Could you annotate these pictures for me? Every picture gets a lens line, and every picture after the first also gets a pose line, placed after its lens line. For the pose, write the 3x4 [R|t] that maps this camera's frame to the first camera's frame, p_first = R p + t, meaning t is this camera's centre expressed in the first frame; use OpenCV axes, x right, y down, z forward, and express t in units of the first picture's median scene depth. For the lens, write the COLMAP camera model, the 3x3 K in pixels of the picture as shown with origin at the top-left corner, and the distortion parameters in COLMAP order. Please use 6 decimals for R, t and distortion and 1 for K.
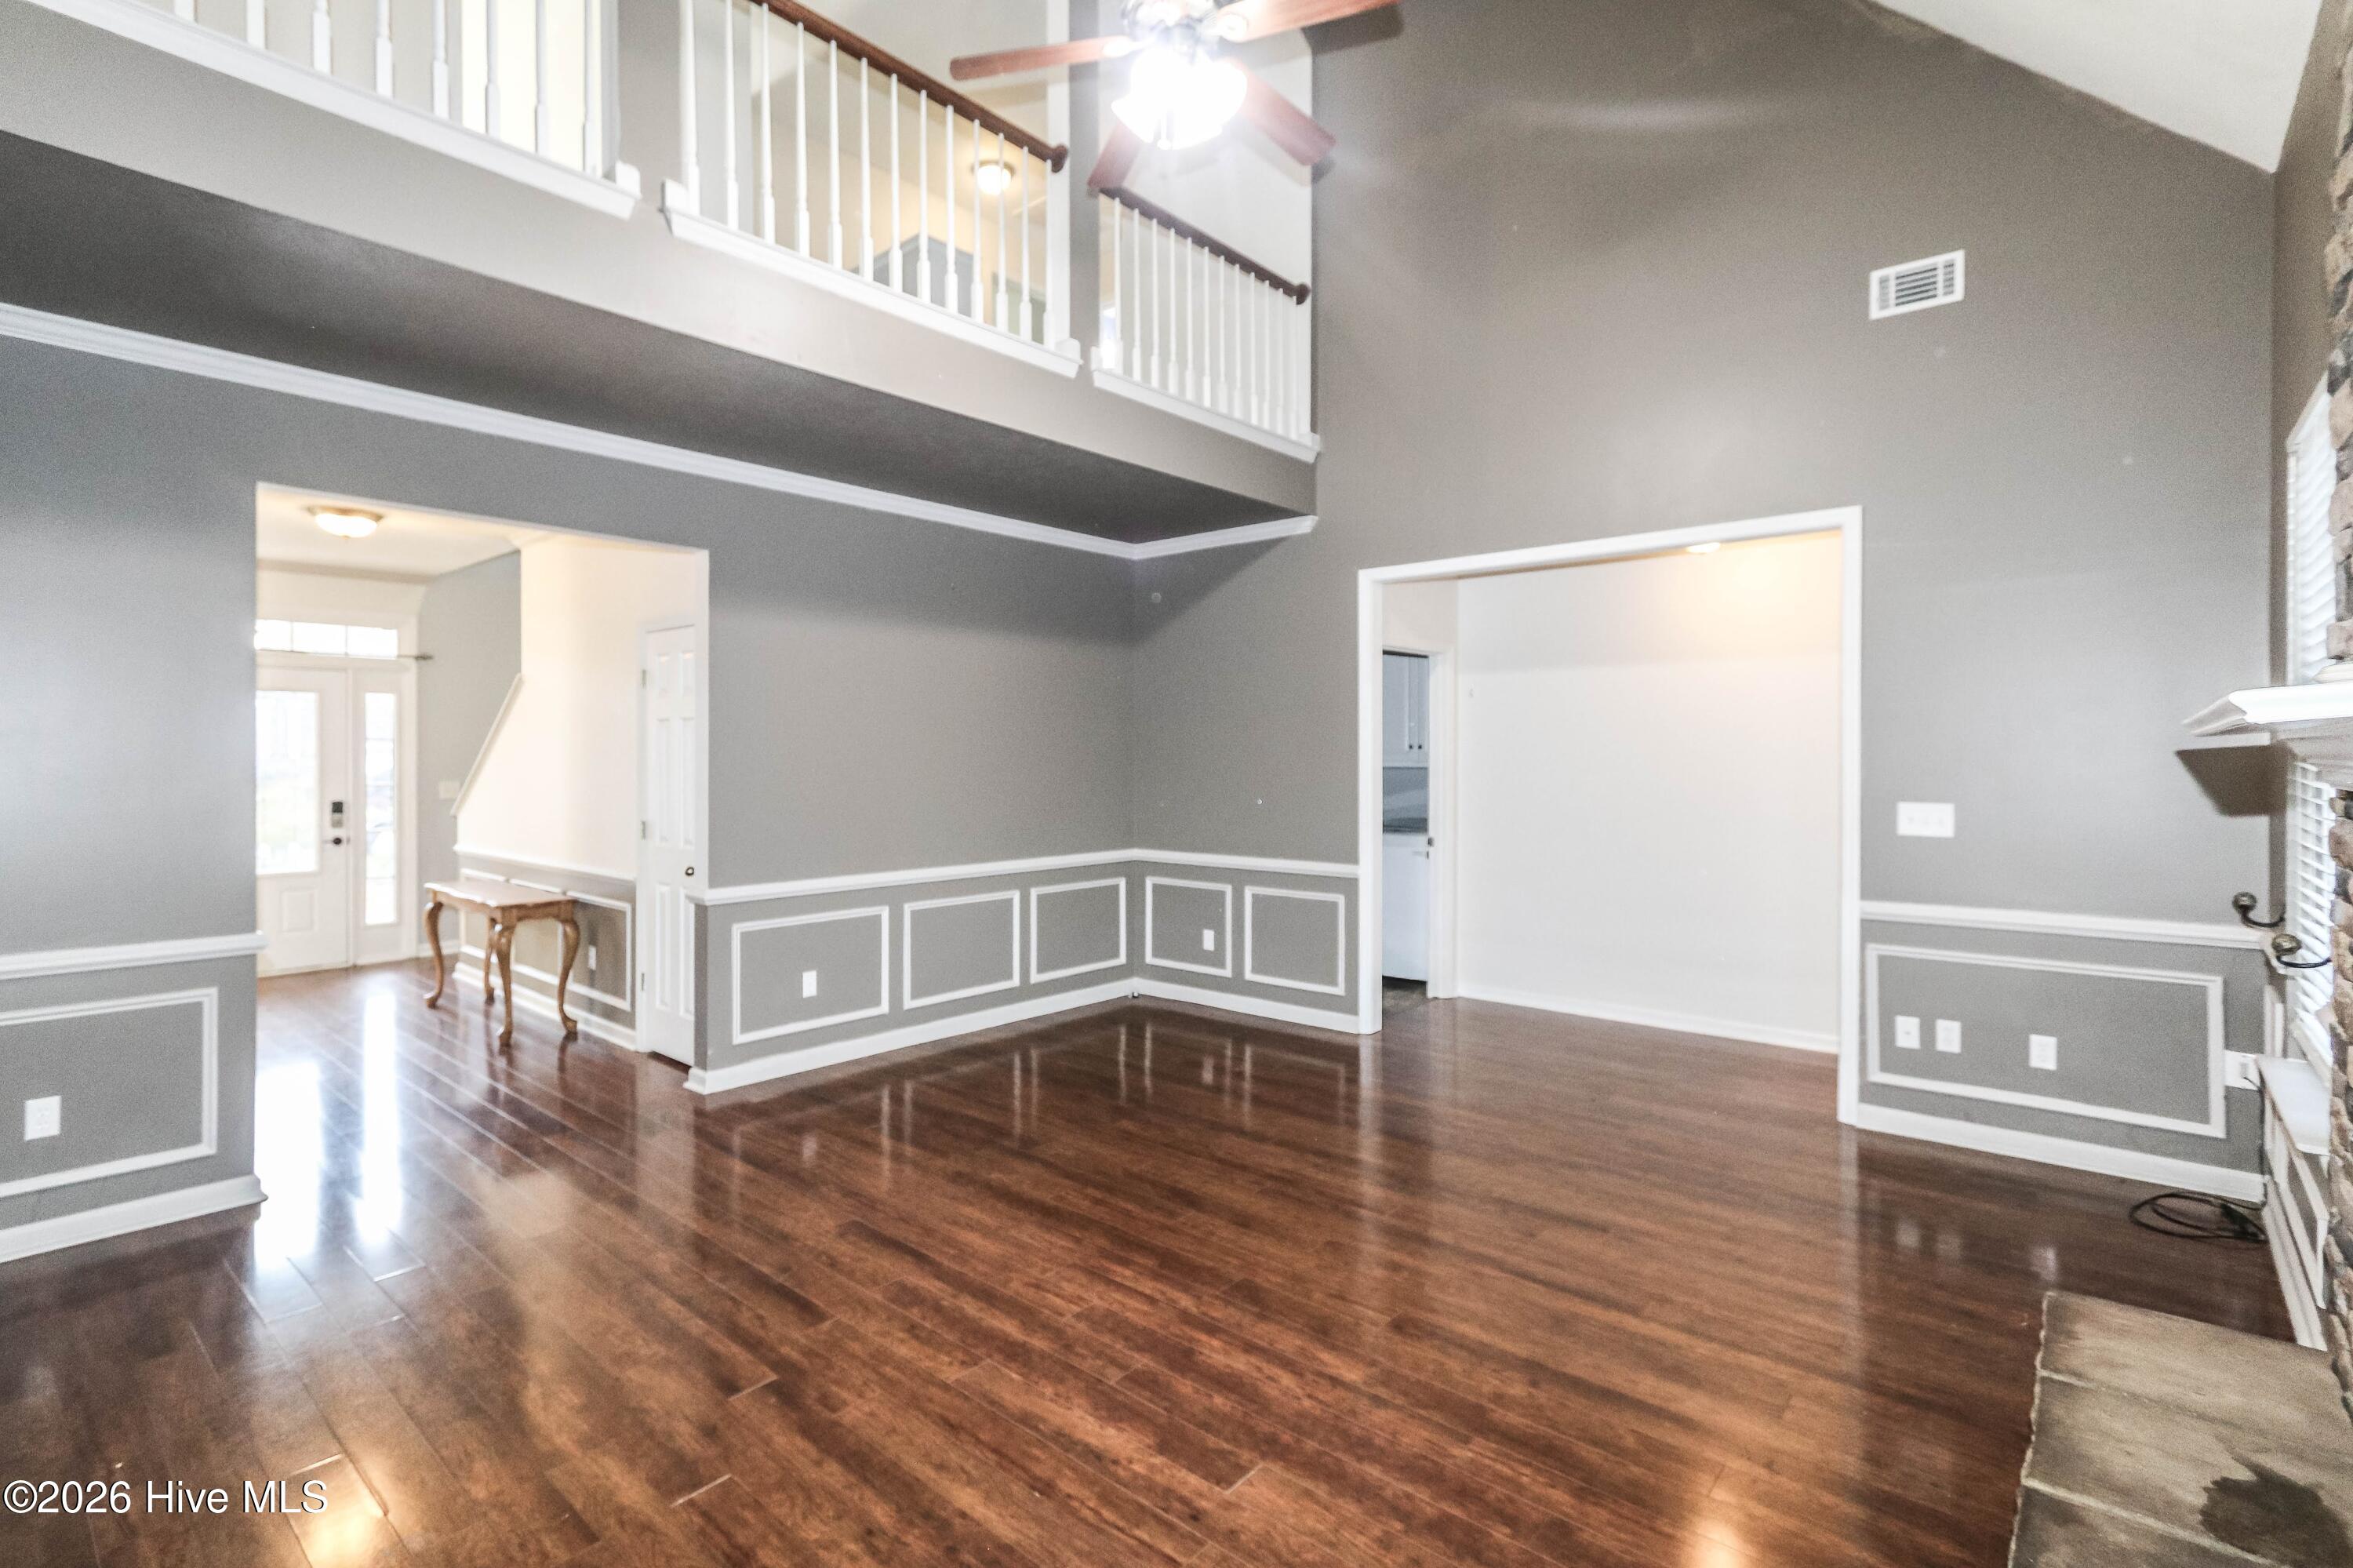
lens RADIAL K [[1098.3, 0, 1132.0], [0, 1098.3, 759.1], [0, 0, 1]] dist [0.000192, 0.002102]
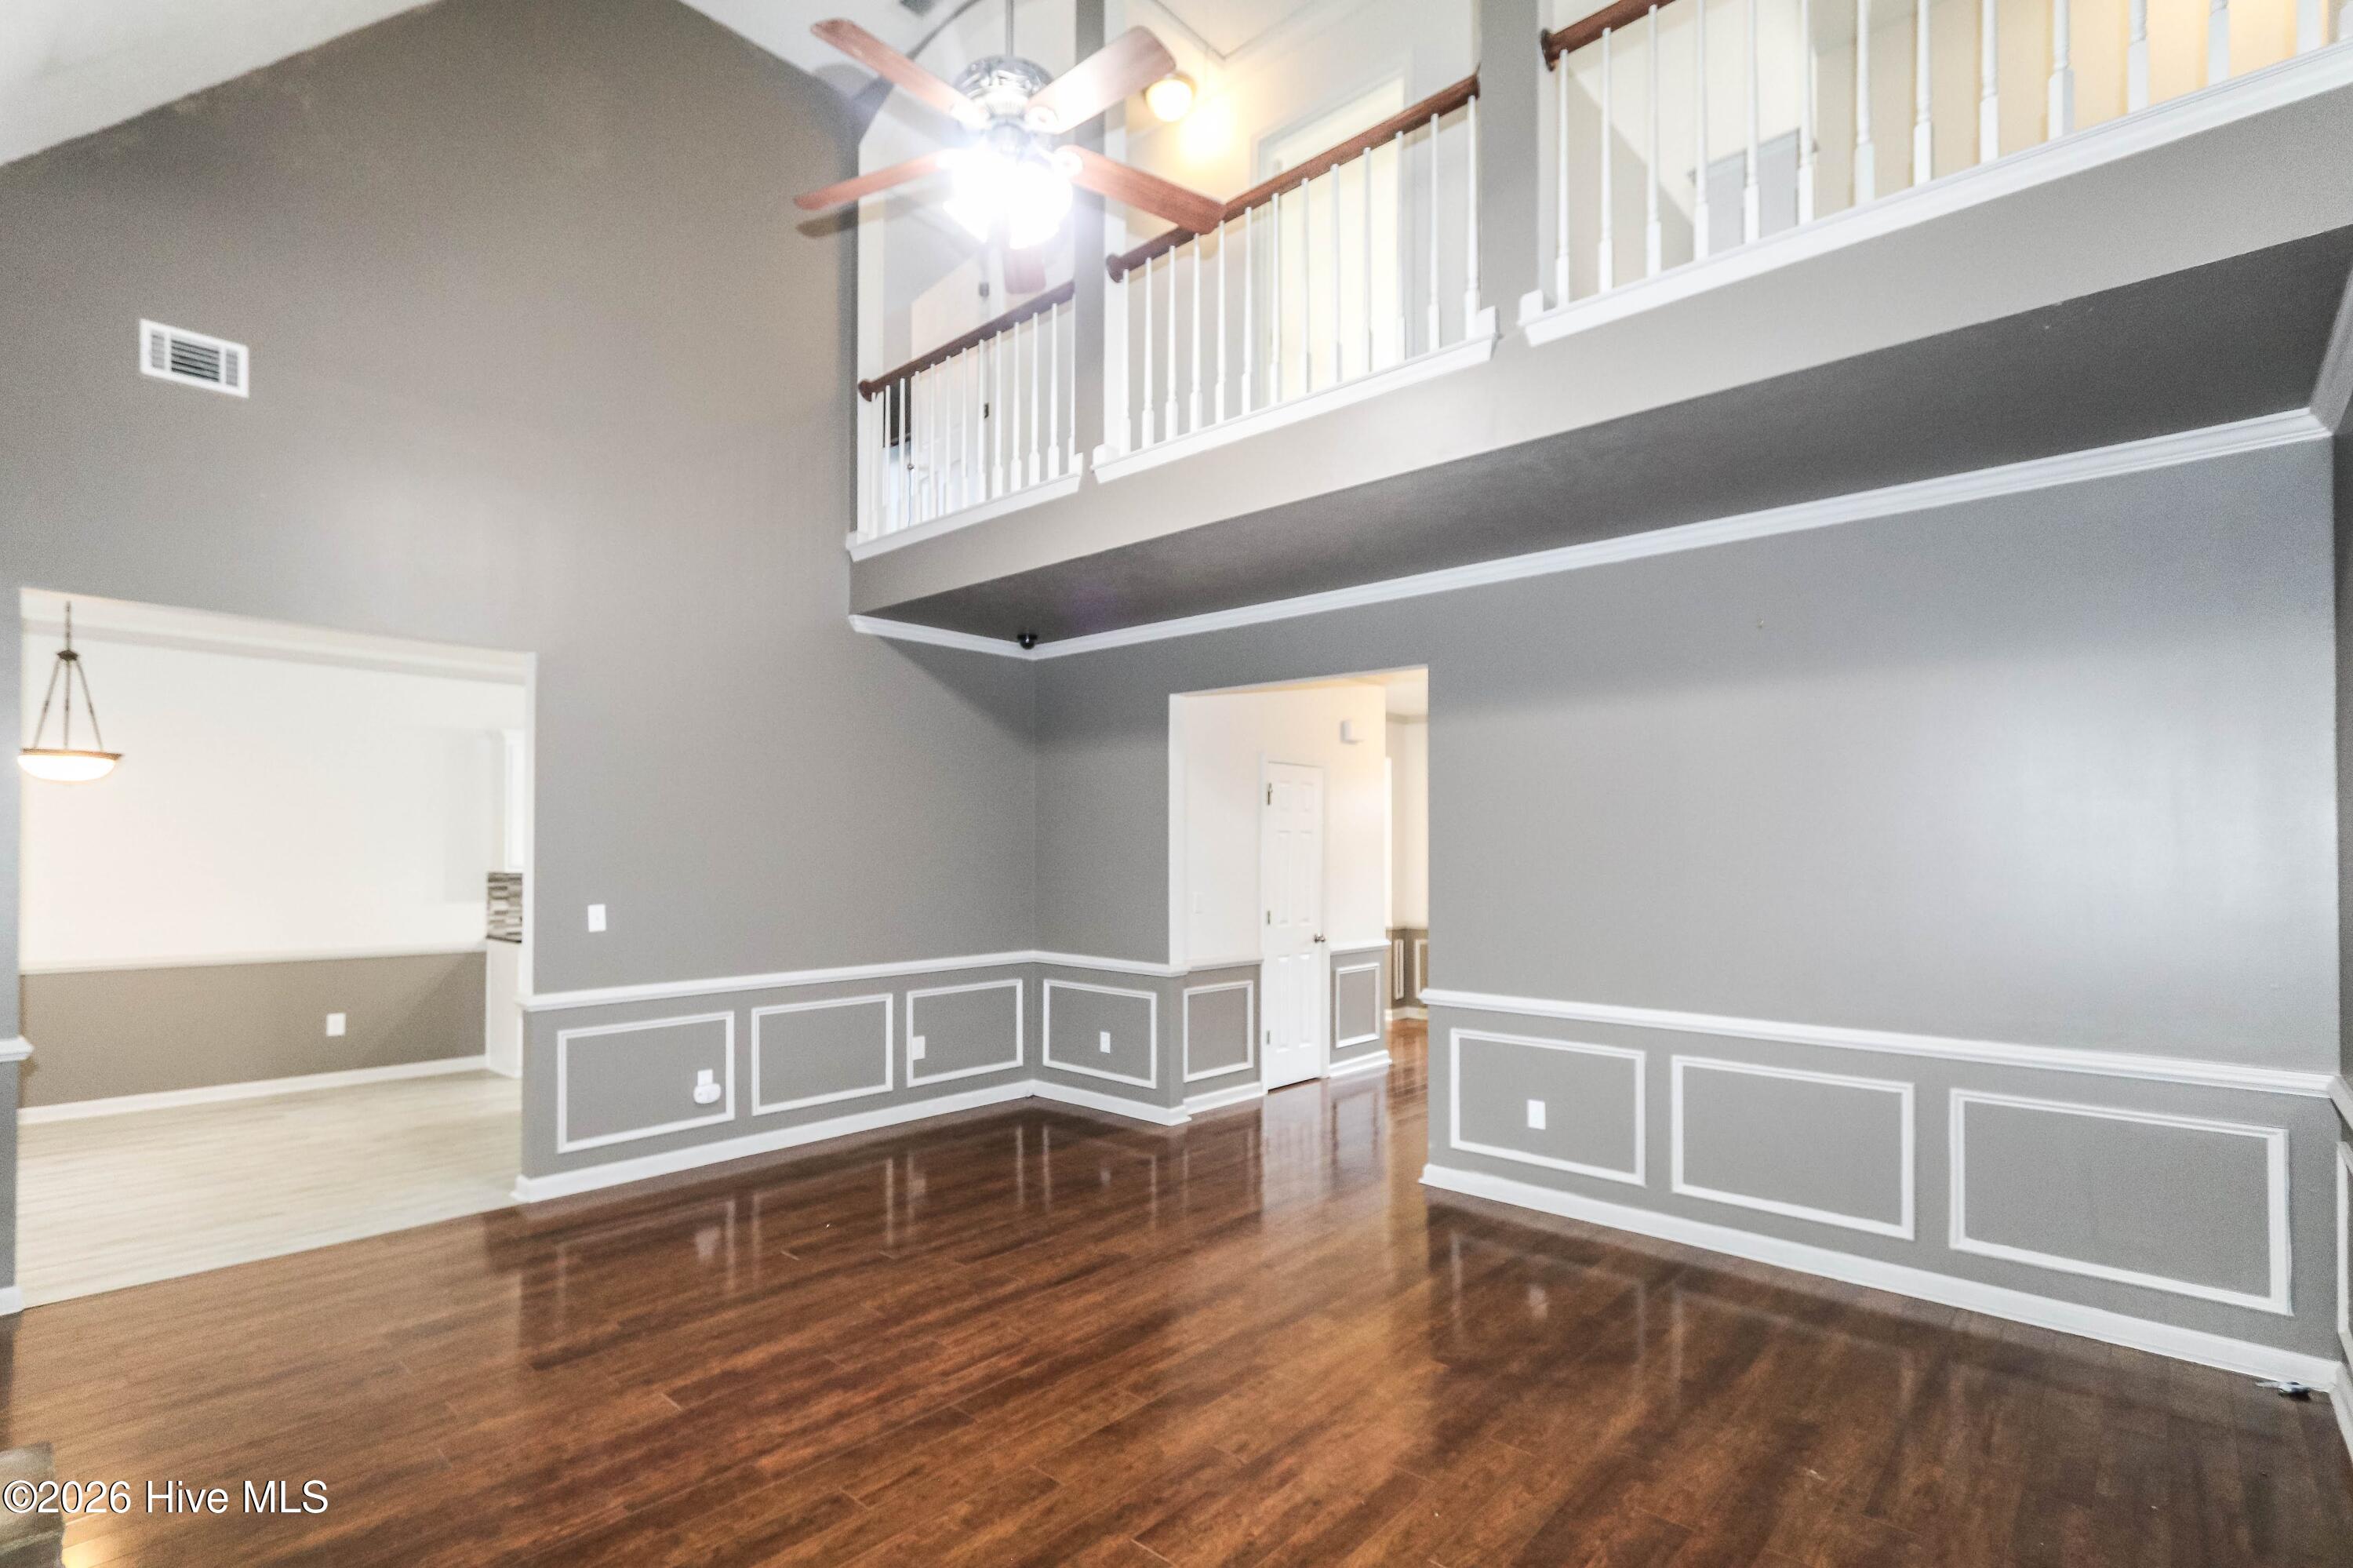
lens RADIAL K [[1098.3, 0, 1118.6], [0, 1098.3, 845.0], [0, 0, 1]] dist [0.000192, 0.002102]
pose [[-0.026552, -0.011505, -0.999581, 1.040075], [-0.009229, 0.999894, -0.011264, -0.005079], [0.999605, 0.008926, -0.026655, 1.148439]]
